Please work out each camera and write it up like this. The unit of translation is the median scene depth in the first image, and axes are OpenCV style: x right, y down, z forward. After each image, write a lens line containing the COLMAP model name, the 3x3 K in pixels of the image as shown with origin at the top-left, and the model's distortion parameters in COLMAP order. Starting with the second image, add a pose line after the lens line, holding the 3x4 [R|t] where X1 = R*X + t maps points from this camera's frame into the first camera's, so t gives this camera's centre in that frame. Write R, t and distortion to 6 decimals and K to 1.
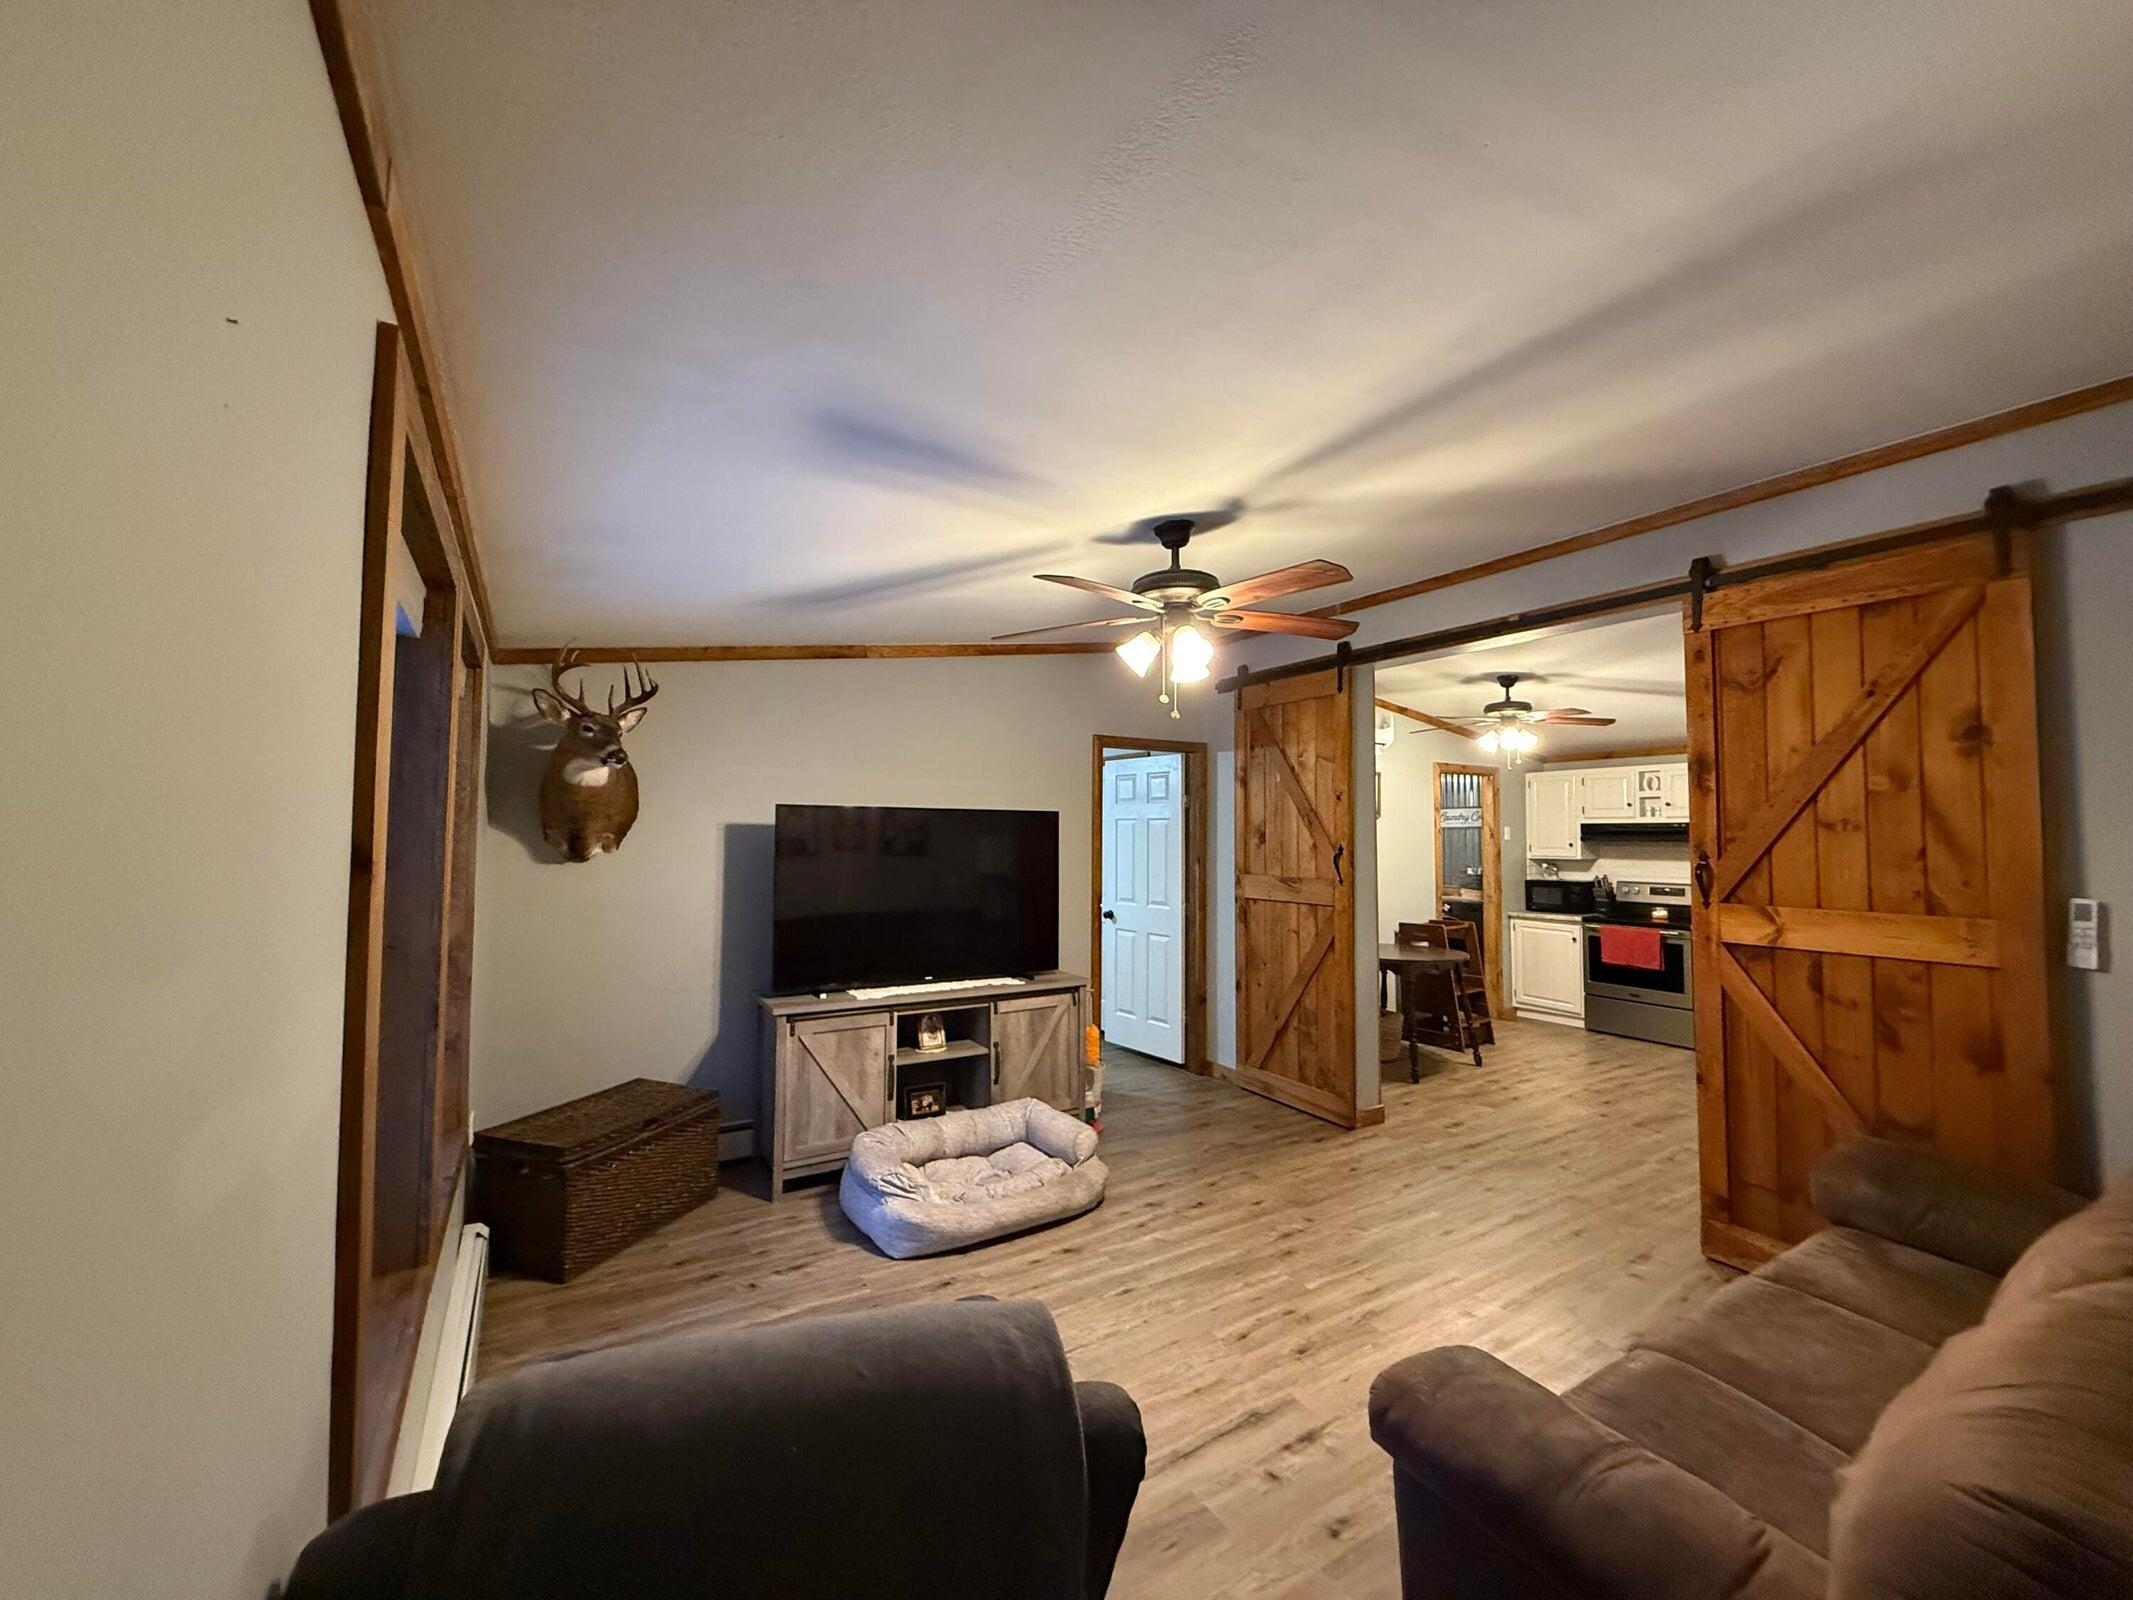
lens RADIAL K [[845.9, 0, 1059.3], [0, 845.9, 800.6], [0, 0, 1]] dist [-0.000116, -0.000478]
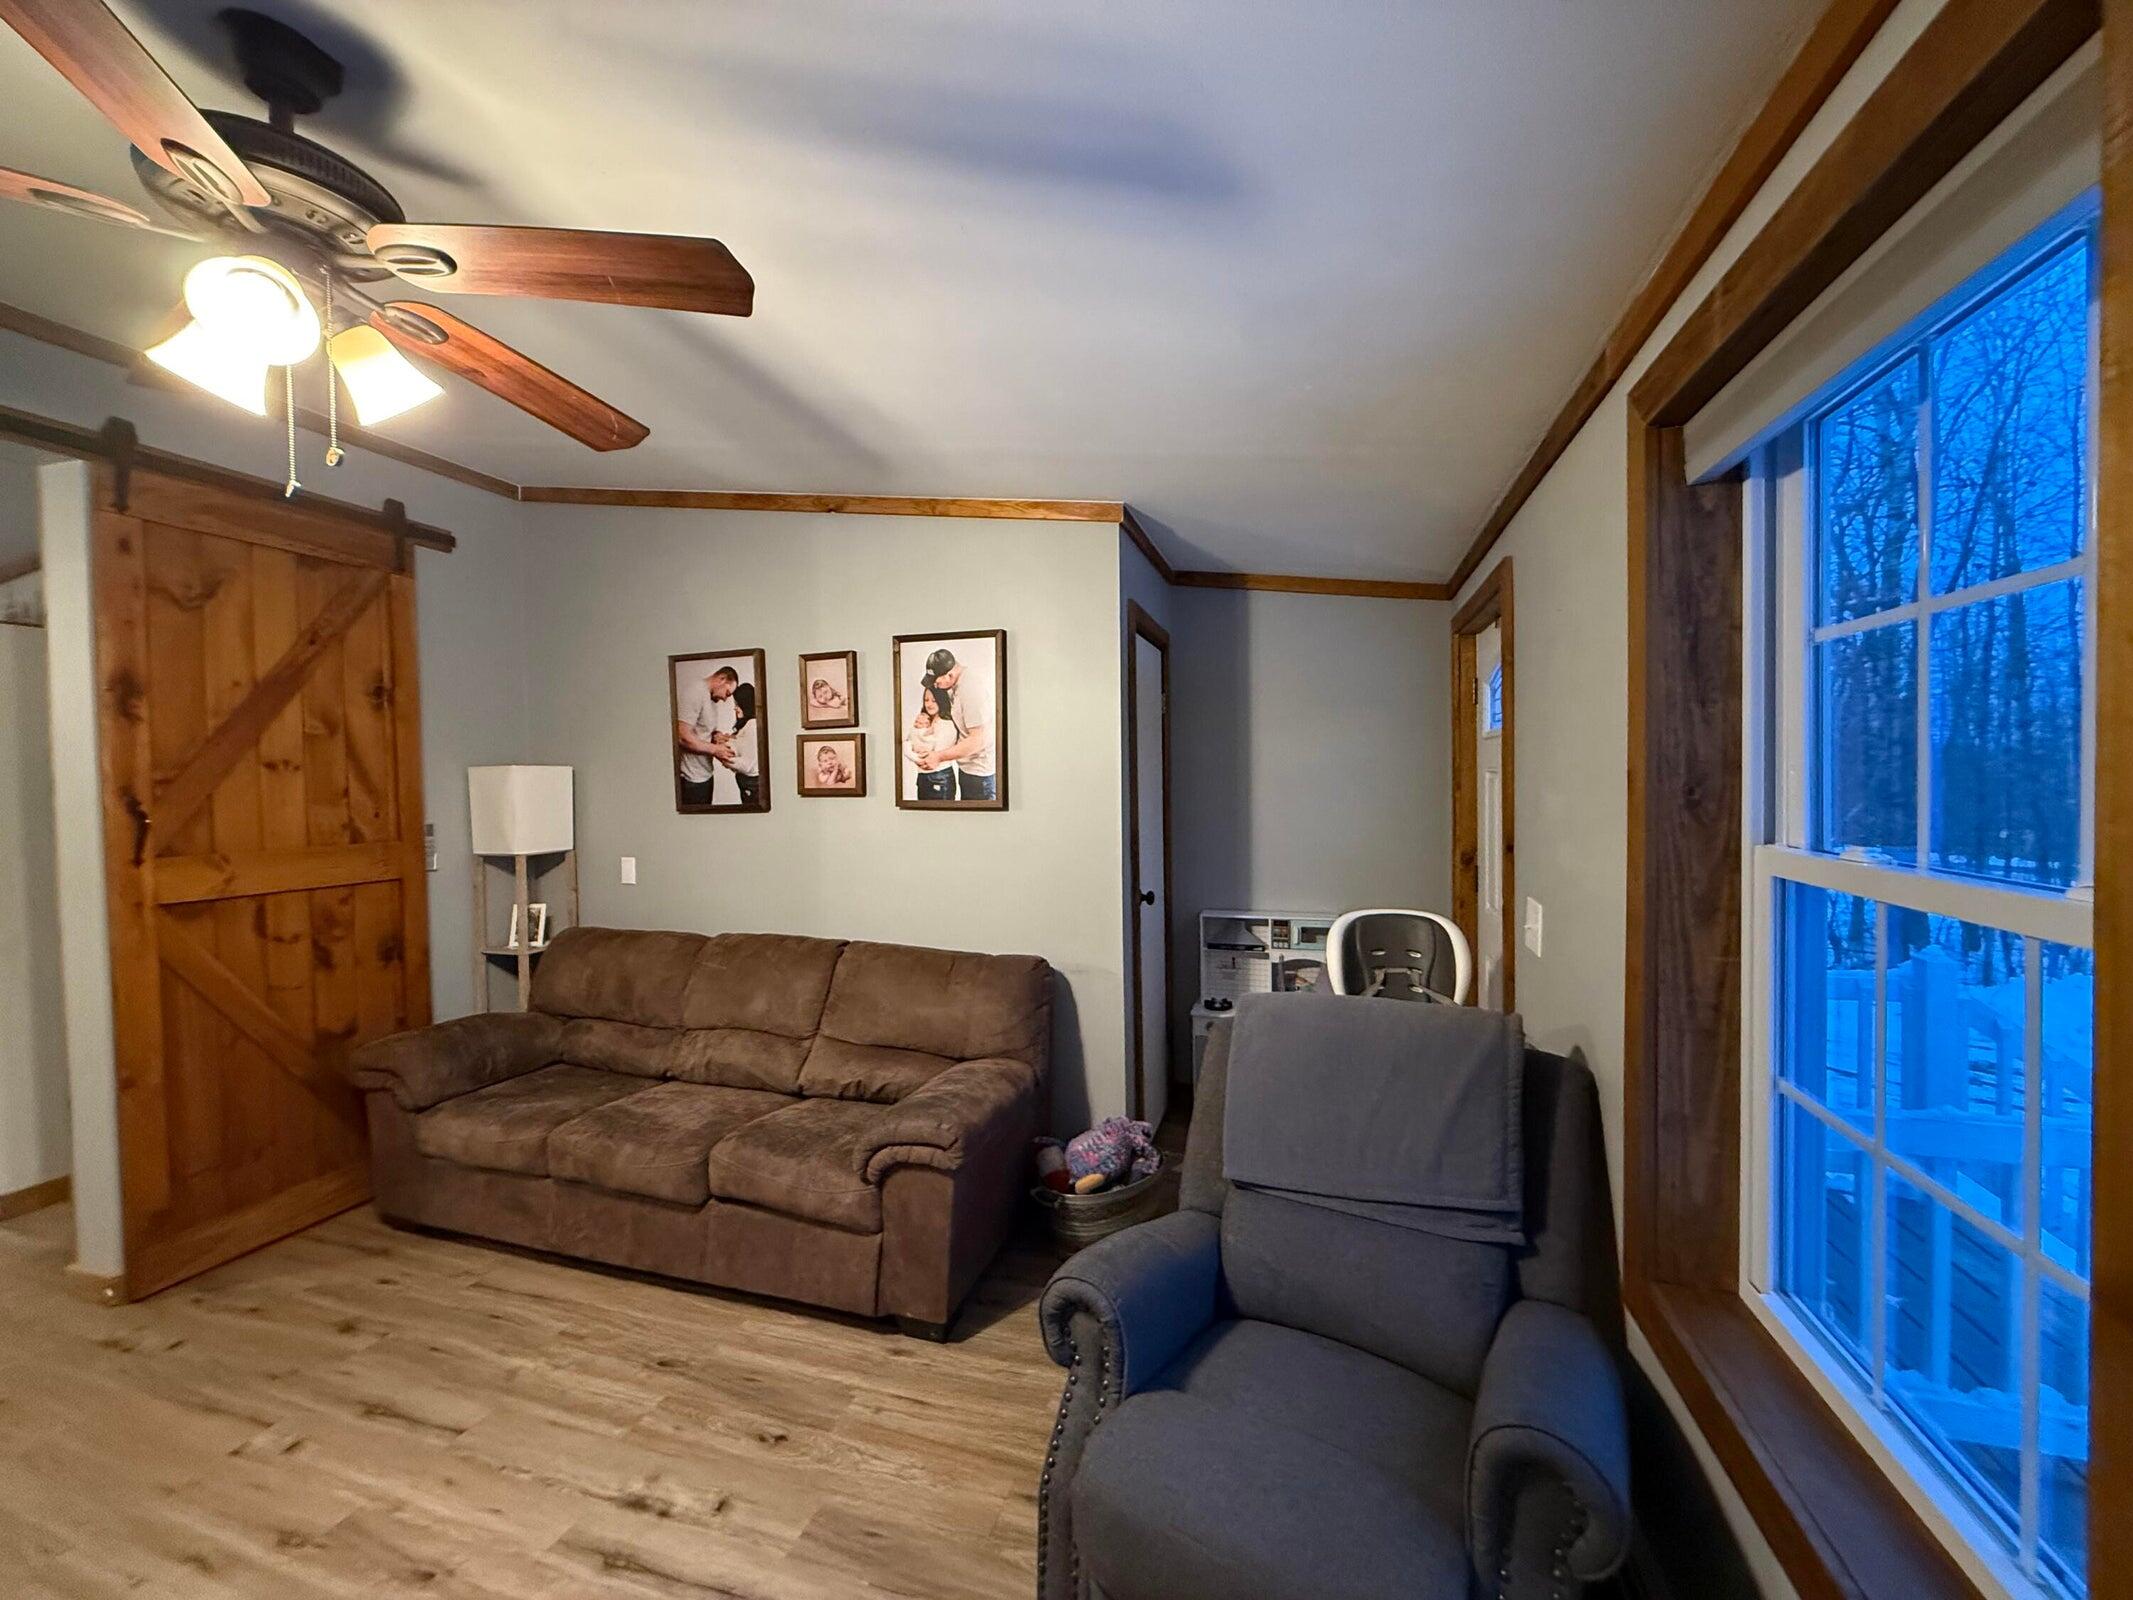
lens RADIAL K [[845.9, 0, 1059.3], [0, 845.9, 800.6], [0, 0, 1]] dist [-0.000116, -0.000478]
pose [[-0.656376, -0.015344, 0.754278, -0.457521], [-0.022250, 0.999752, 0.000975, 0.050365], [-0.754106, -0.016143, -0.656555, 0.977709]]
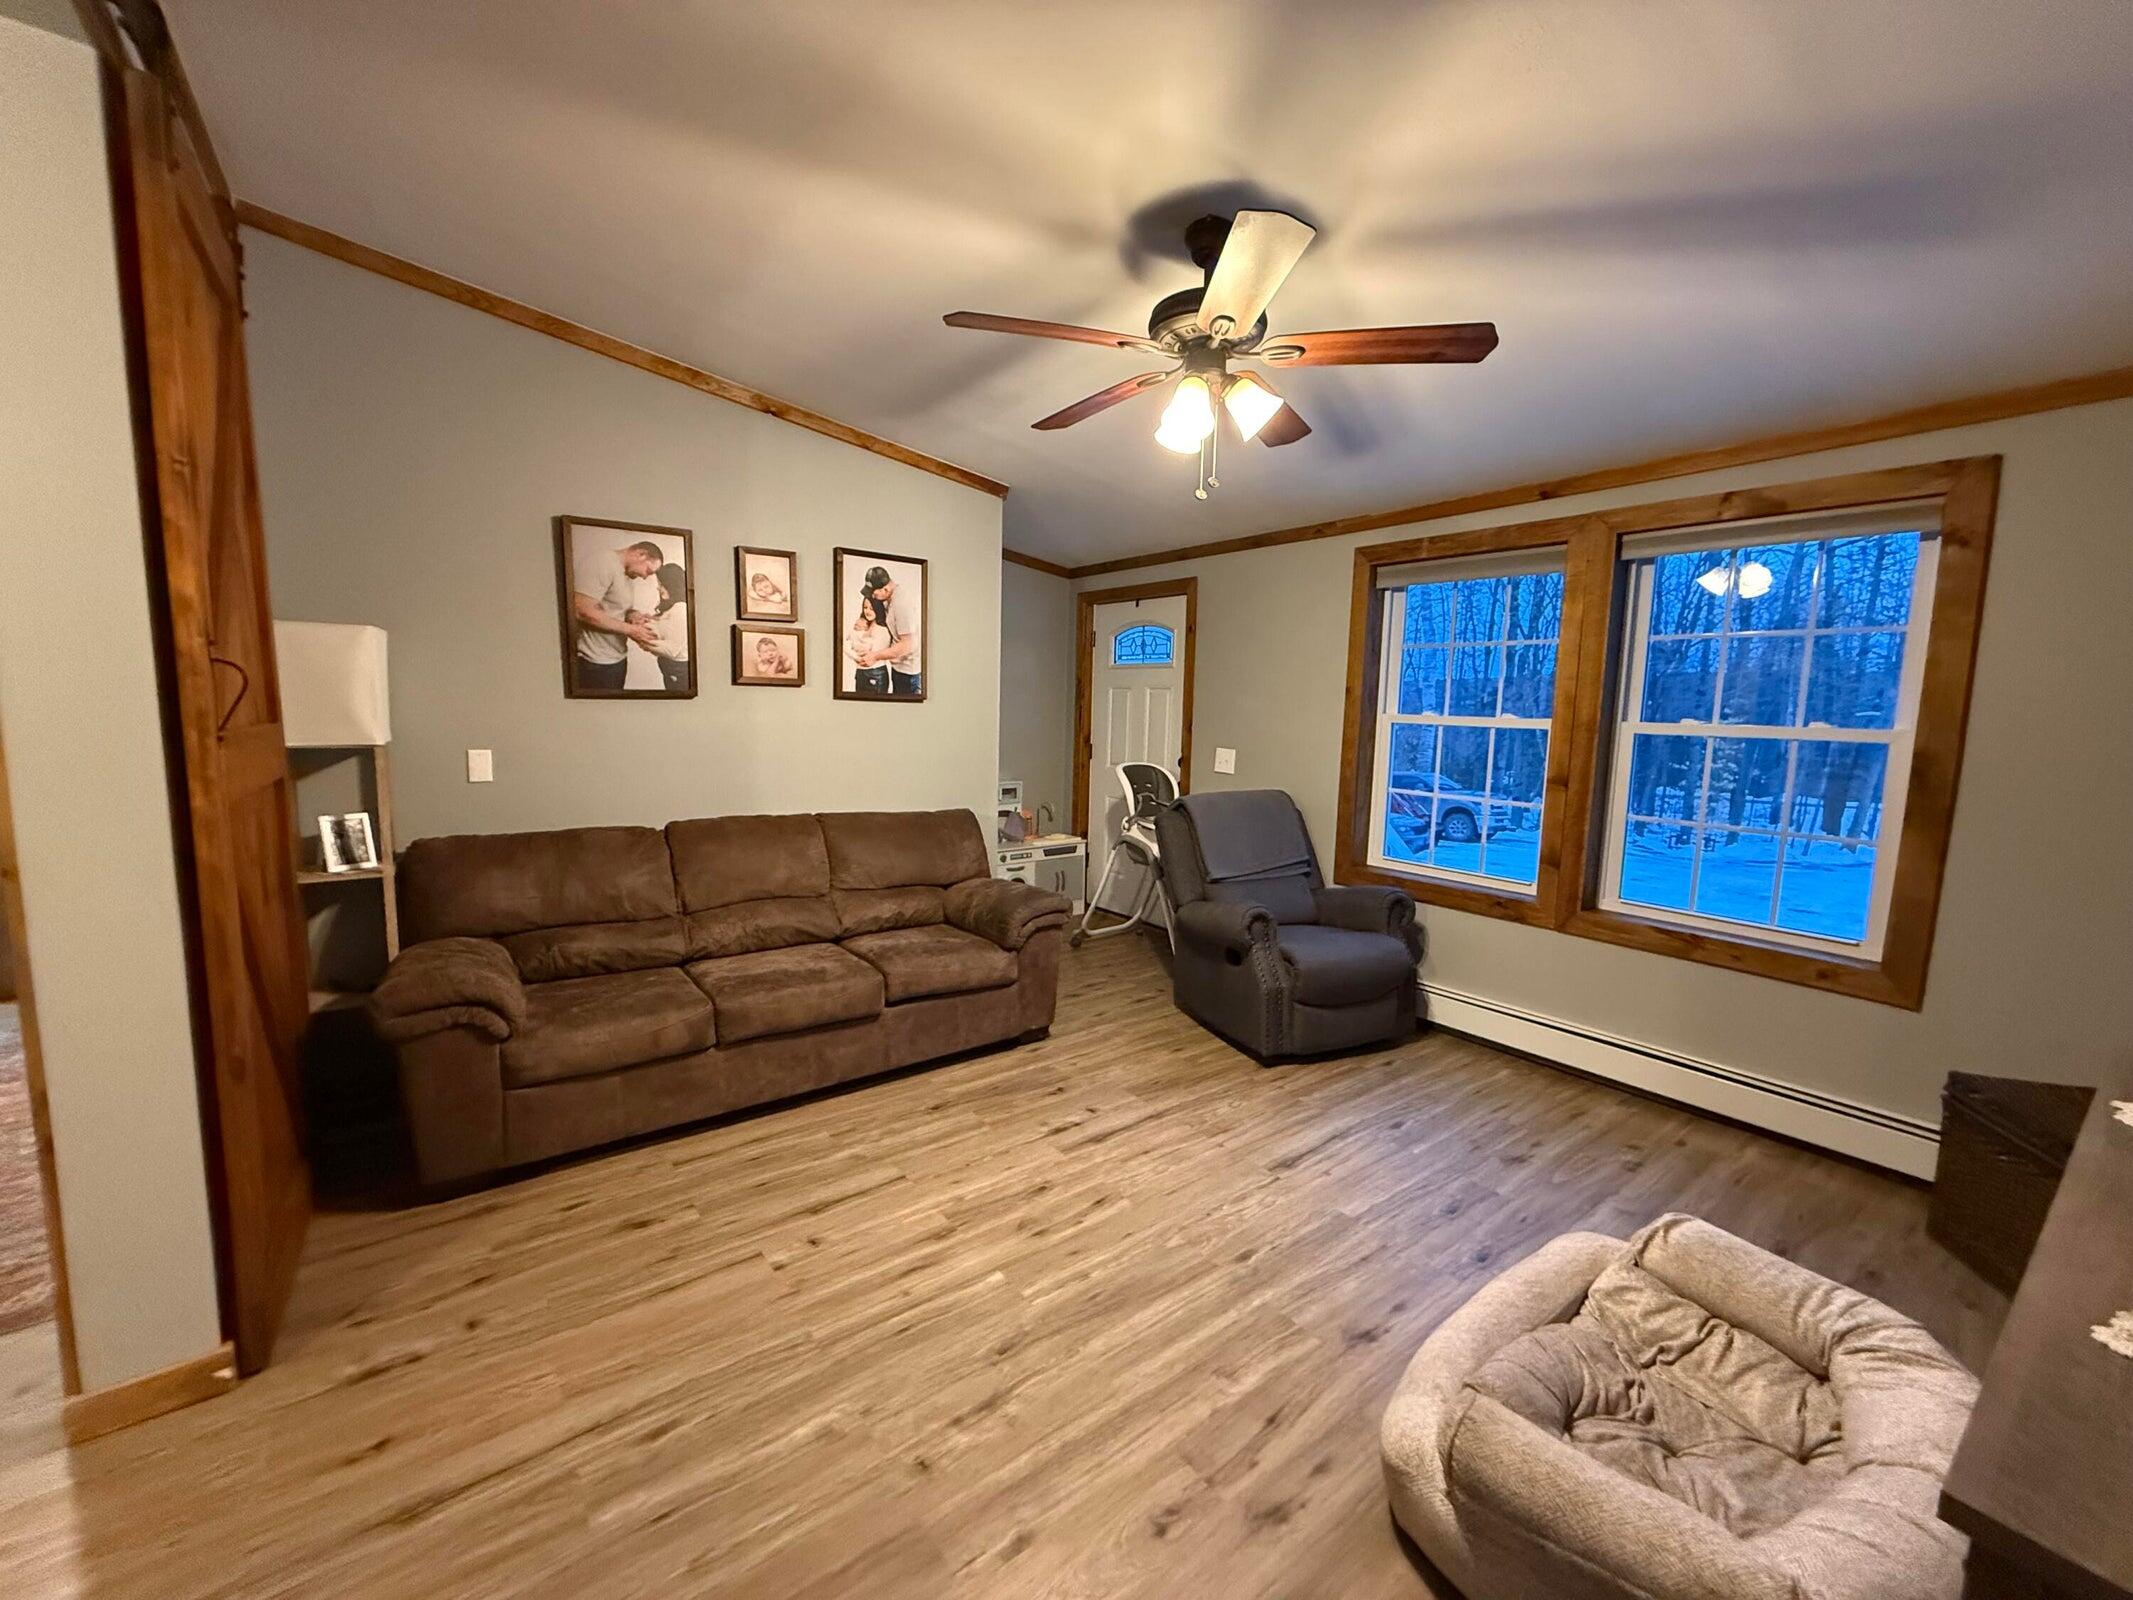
lens RADIAL K [[845.9, 0, 1059.3], [0, 845.9, 800.6], [0, 0, 1]] dist [-0.000116, -0.000478]
pose [[-0.995463, -0.015724, -0.093846, 0.334075], [-0.022483, 0.997194, 0.071407, 0.125871], [0.092460, 0.073193, -0.993023, 1.770950]]
